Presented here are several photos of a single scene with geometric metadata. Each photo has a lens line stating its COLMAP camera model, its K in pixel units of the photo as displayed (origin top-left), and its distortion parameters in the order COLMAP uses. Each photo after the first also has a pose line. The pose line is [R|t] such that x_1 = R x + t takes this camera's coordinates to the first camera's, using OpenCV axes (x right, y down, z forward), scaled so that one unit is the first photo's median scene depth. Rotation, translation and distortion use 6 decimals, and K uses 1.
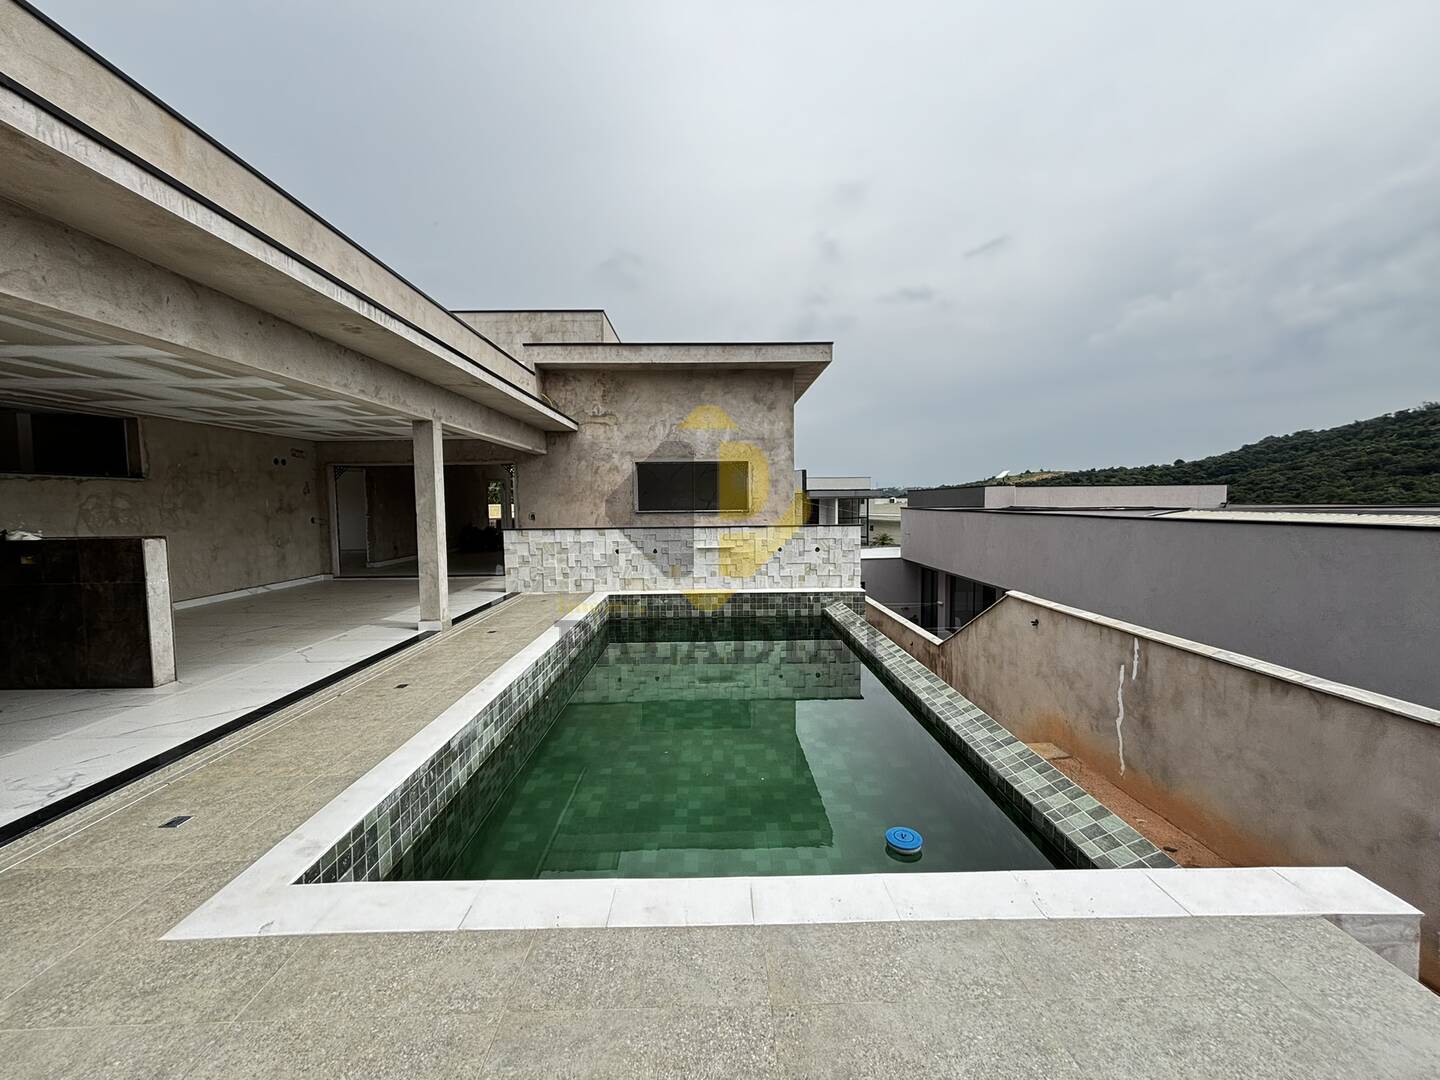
lens RADIAL K [[578.1, 0, 720.1], [0, 578.1, 537.3], [0, 0, 1]] dist [0.016050, -0.006885]
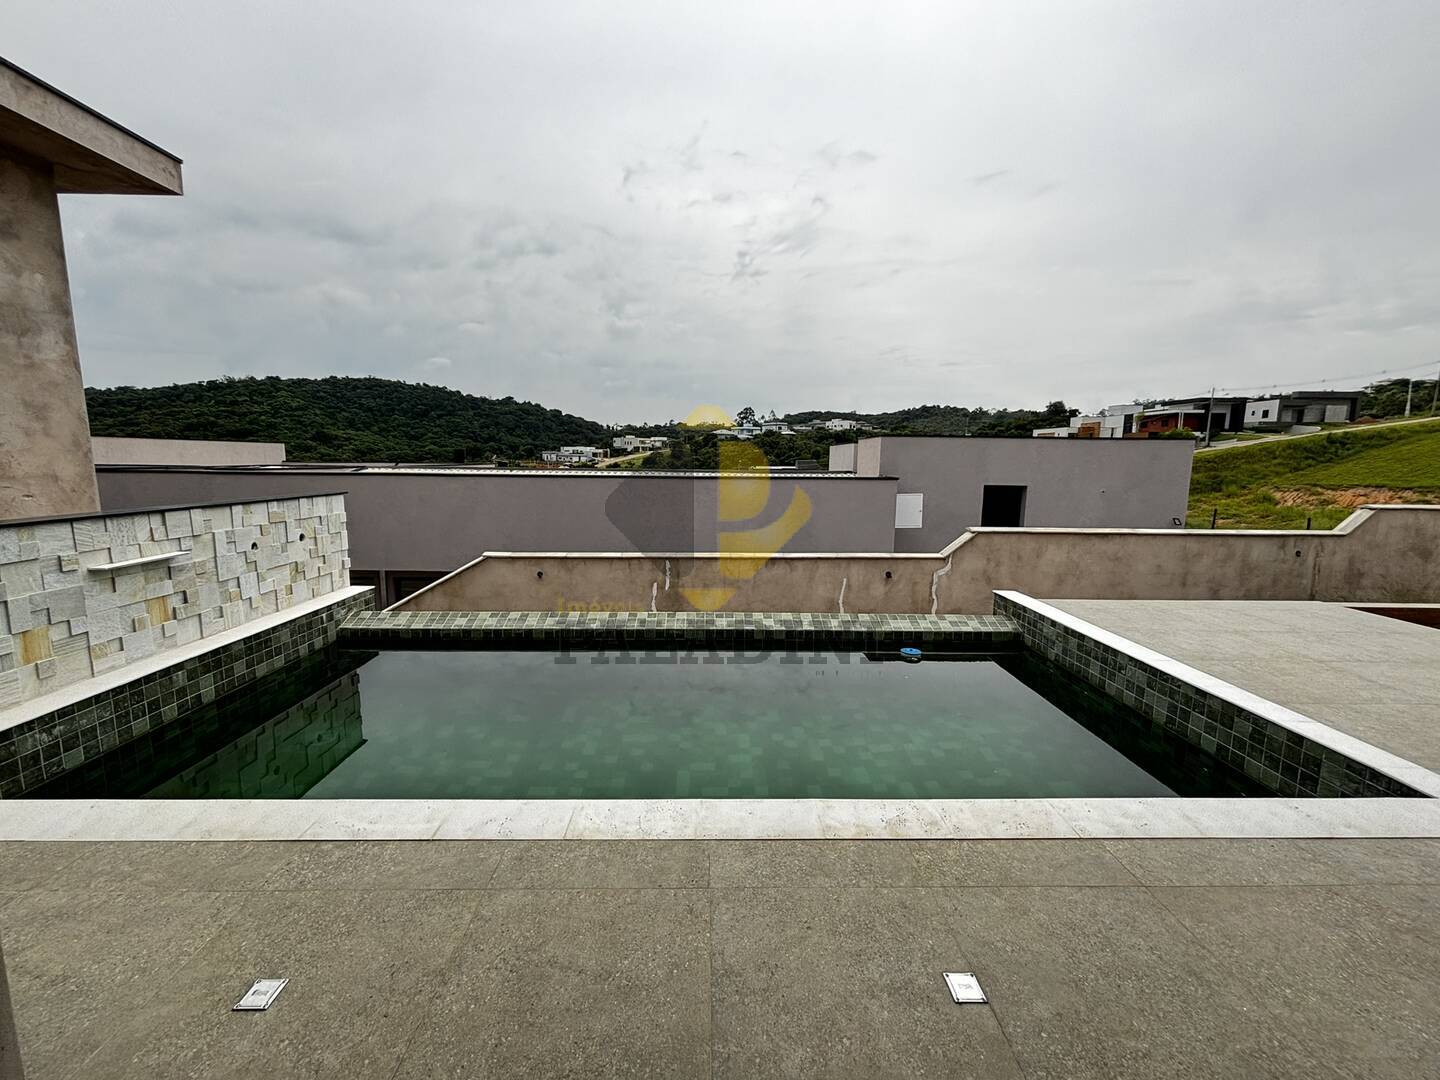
lens RADIAL K [[579.5, 0, 717.1], [0, 579.5, 539.6], [0, 0, 1]] dist [0.007239, -0.004498]
pose [[-0.000636, -0.128111, 0.991760, -0.429179], [0.051326, 0.990448, 0.127974, -0.031318], [-0.998682, 0.050985, 0.005946, 0.569926]]
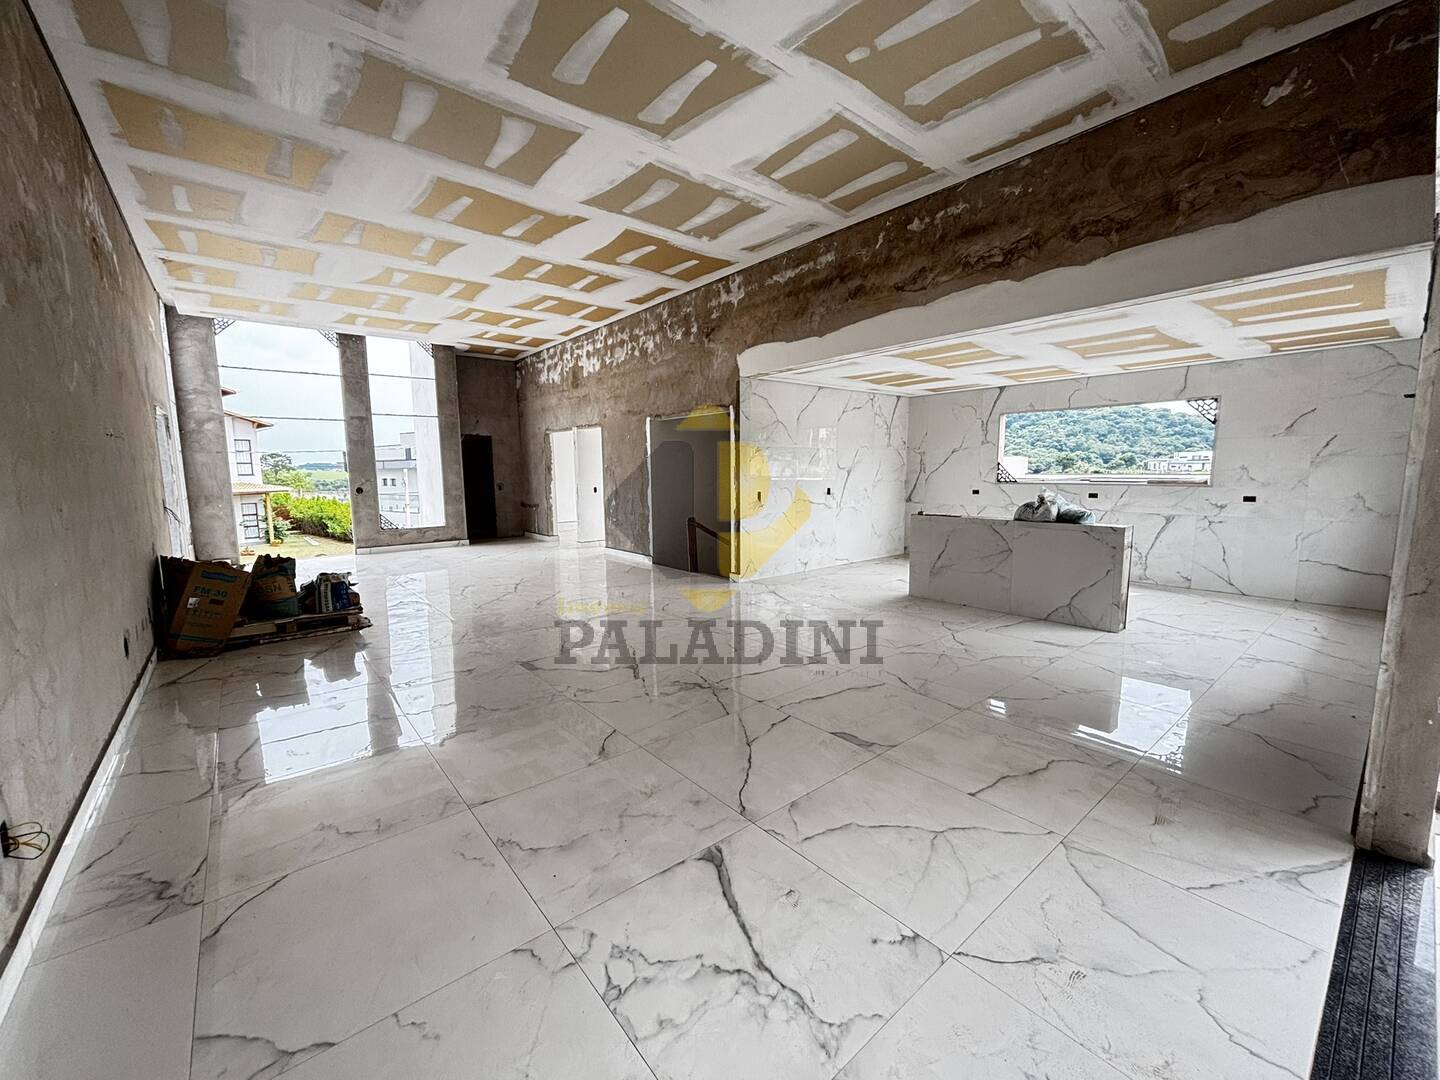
lens RADIAL K [[580.7, 0, 717.7], [0, 580.7, 538.3], [0, 0, 1]] dist [0.000630, 0.000360]
pose [[0.786414, -0.069582, 0.613768, -0.740316], [0.039199, 0.997254, 0.062832, -0.069261], [-0.616454, -0.025353, 0.786982, 1.173393]]
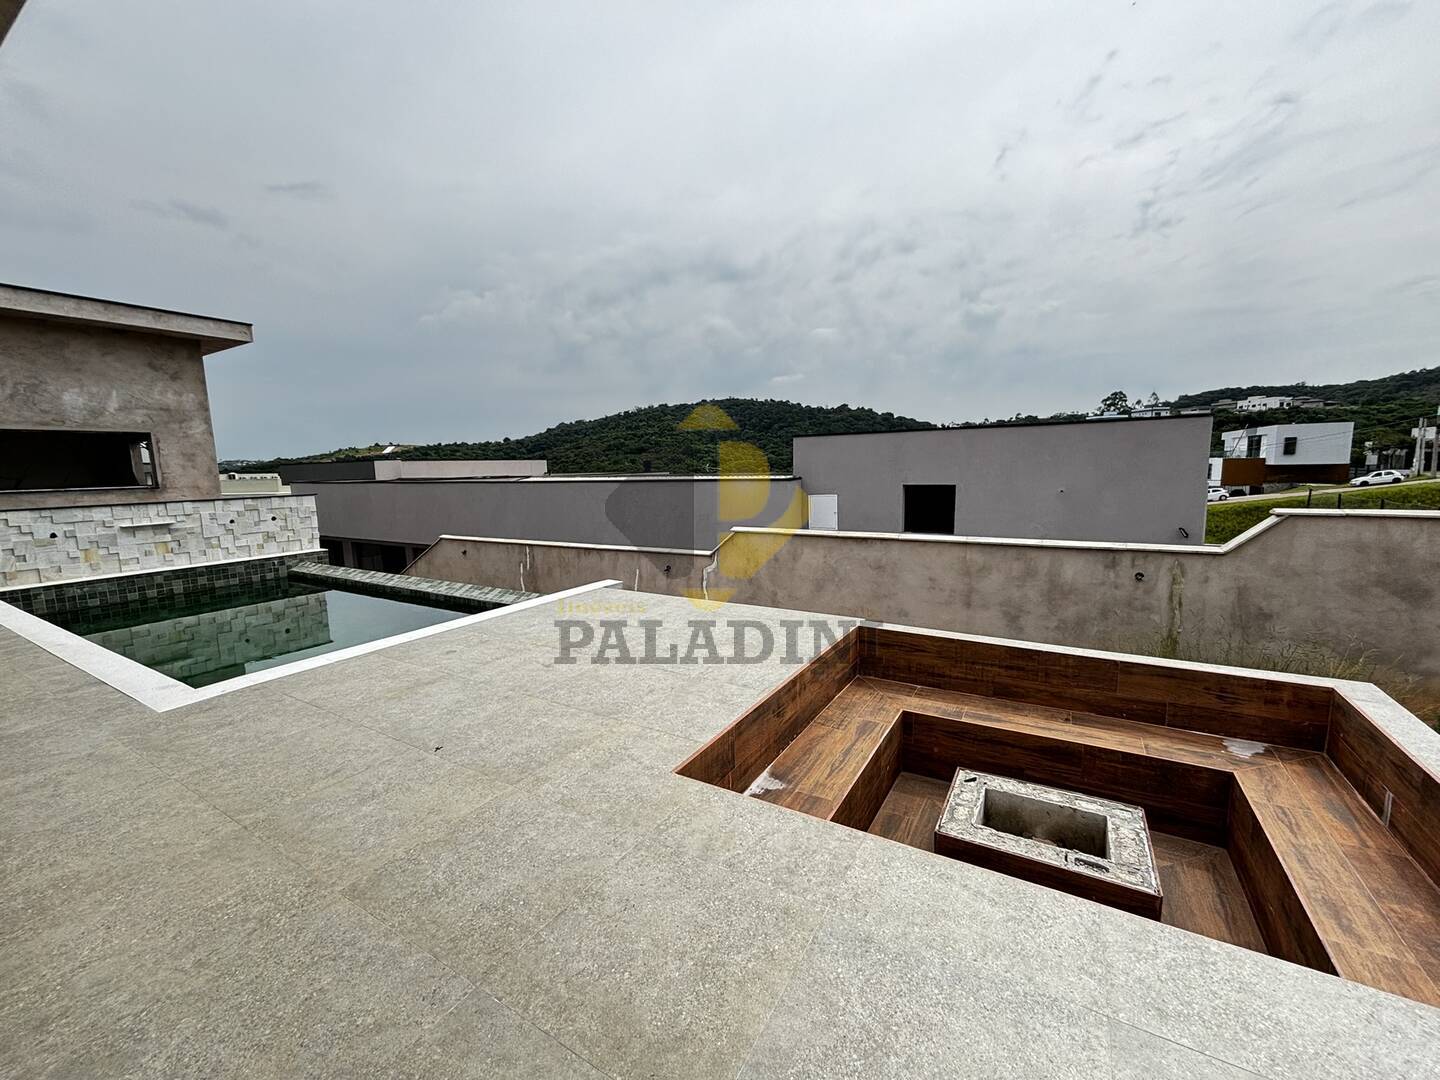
lens RADIAL K [[578.2, 0, 718.0], [0, 578.2, 537.8], [0, 0, 1]] dist [0.002284, 0.000161]
pose [[0.532270, -0.109696, 0.839438, -0.312210], [0.070987, 0.993861, 0.084864, 0.024122], [-0.843593, 0.014419, 0.536789, -0.306269]]
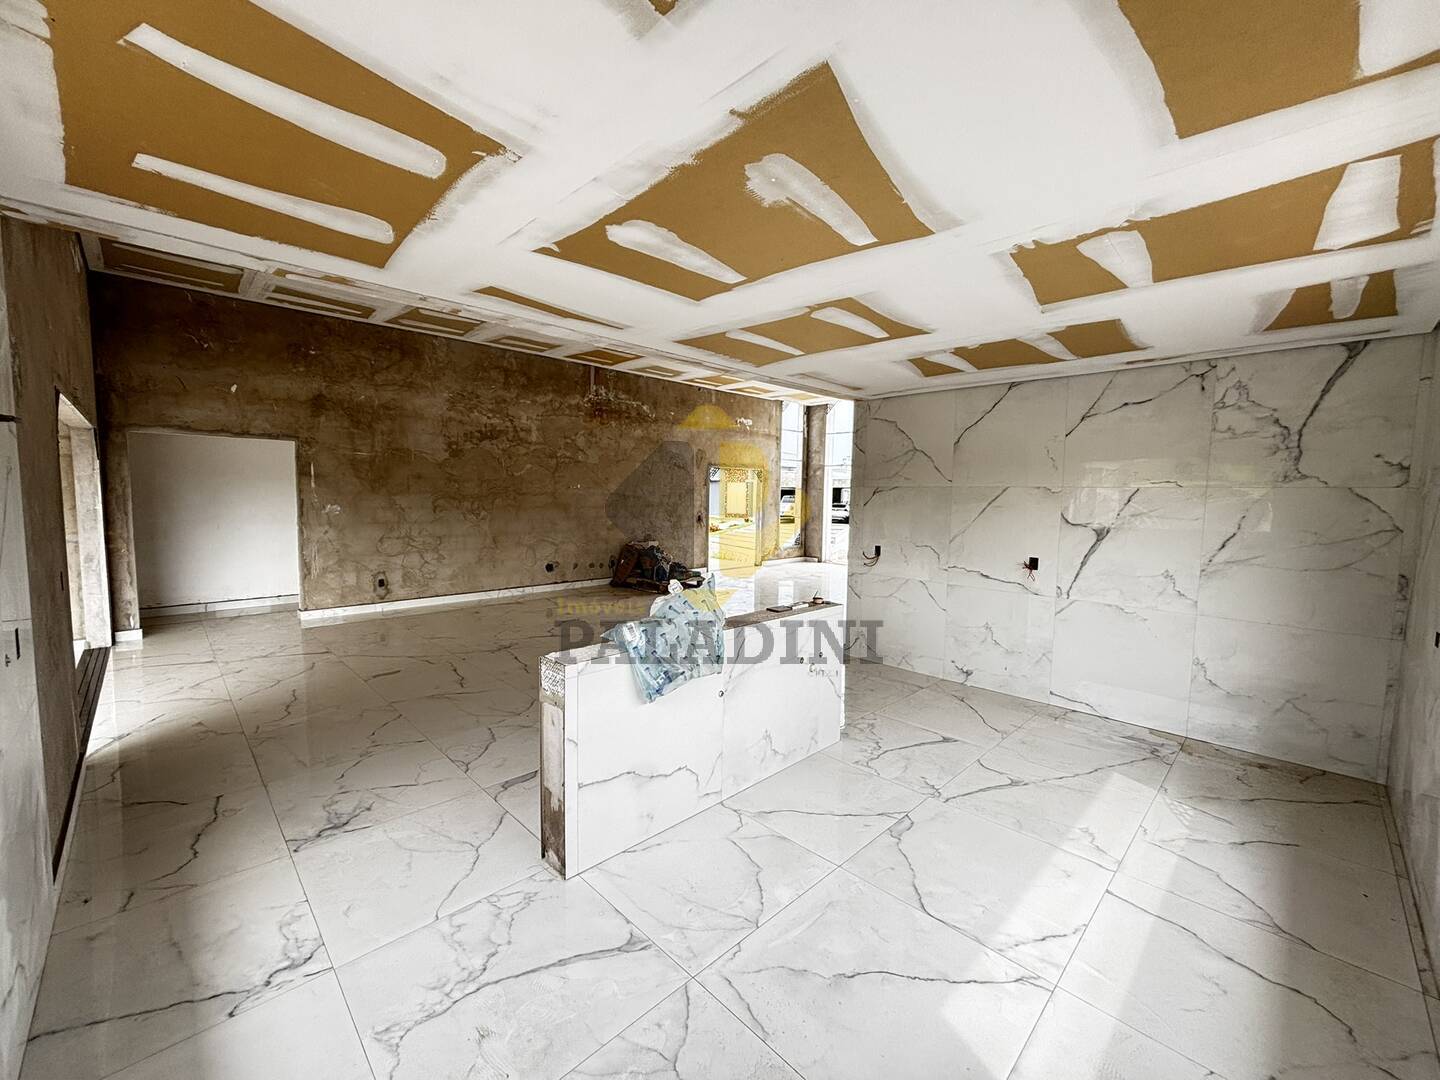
lens RADIAL K [[579.7, 0, 717.9], [0, 579.7, 538.4], [0, 0, 1]] dist [-0.003303, -0.000475]
pose [[0.684769, 0.076973, -0.724684, 0.087284], [-0.067378, 0.996834, 0.042212, -0.101730], [0.725639, 0.019923, 0.687787, 1.231124]]
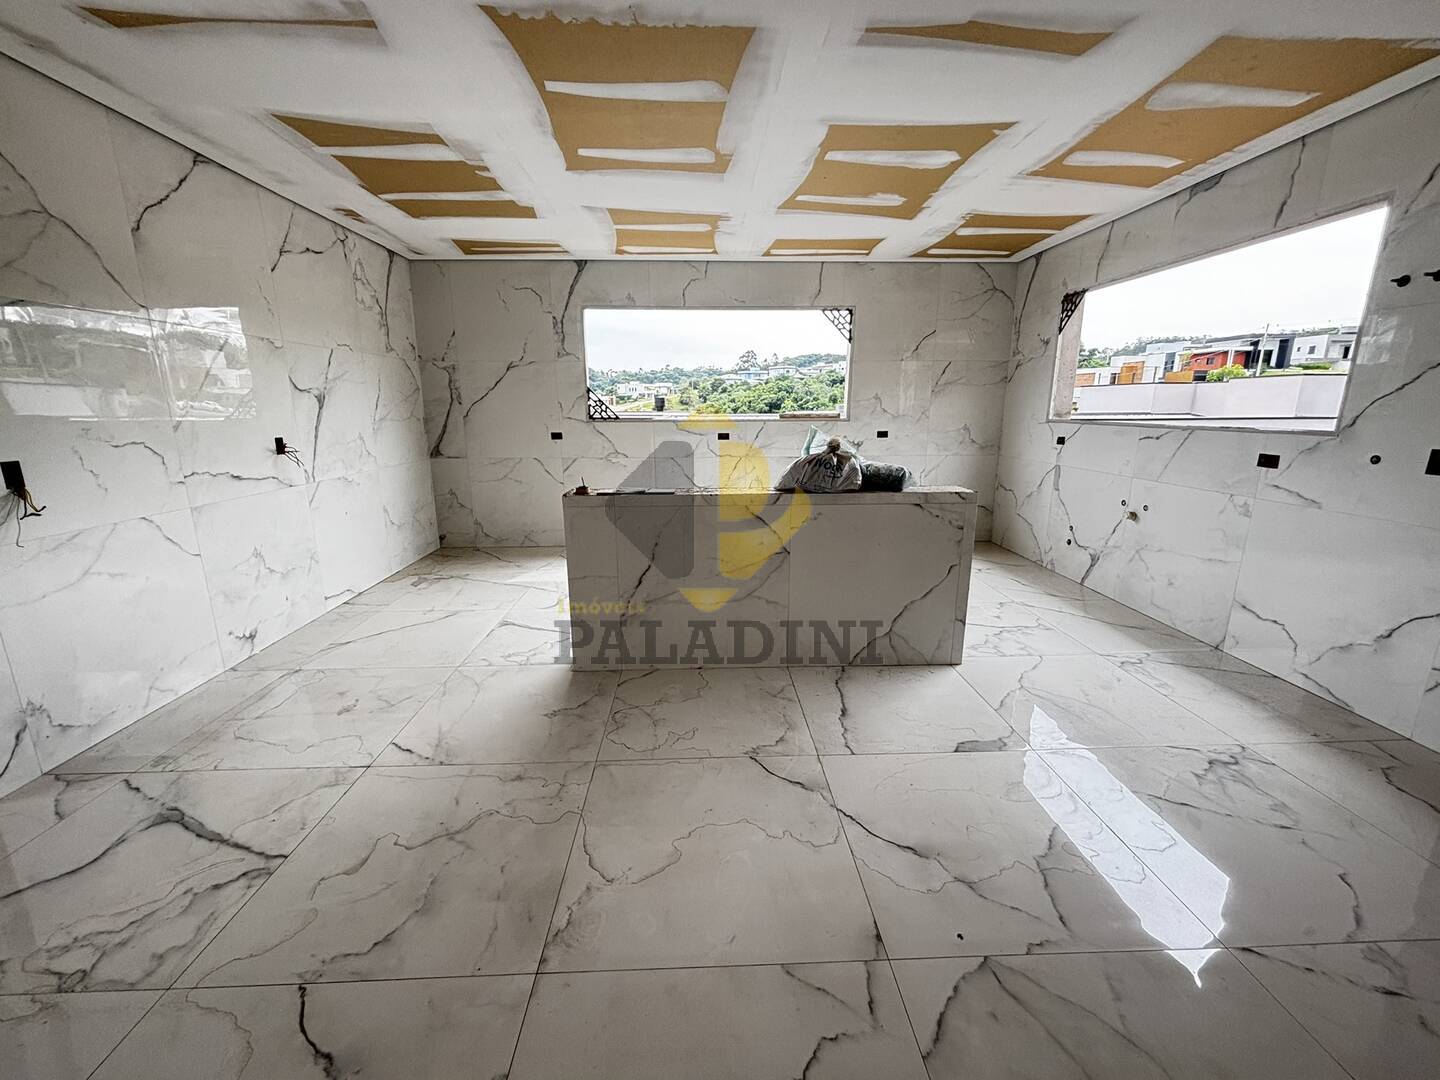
lens RADIAL K [[580.7, 0, 717.7], [0, 580.7, 538.3], [0, 0, 1]] dist [0.000630, 0.000360]
pose [[-0.015959, -0.214046, 0.976693, -0.442566], [0.065742, 0.974479, 0.214635, -0.081958], [-0.997709, 0.067635, -0.001480, 1.486566]]
